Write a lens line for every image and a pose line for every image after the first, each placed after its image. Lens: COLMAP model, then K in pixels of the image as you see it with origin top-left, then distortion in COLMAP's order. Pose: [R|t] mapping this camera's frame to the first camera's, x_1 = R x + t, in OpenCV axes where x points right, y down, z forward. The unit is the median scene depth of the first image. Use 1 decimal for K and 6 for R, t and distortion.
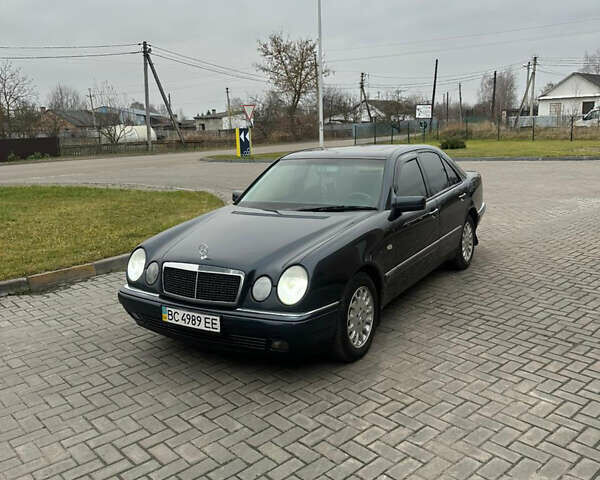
lens RADIAL K [[558.0, 0, 316.9], [0, 558.0, 241.6], [0, 0, 1]] dist [0.261930, -0.508265]
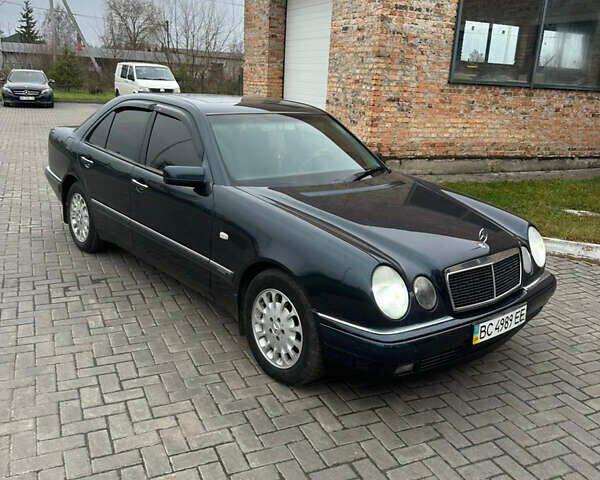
lens RADIAL K [[556.6, 0, 300.0], [0, 556.6, 240.0], [0, 0, 1]] dist [0.003472, -0.010530]
pose [[0.304154, -0.212395, 0.928643, -0.985482], [0.122632, 0.975447, 0.182935, -0.147294], [-0.944697, 0.058241, 0.322732, 1.002924]]
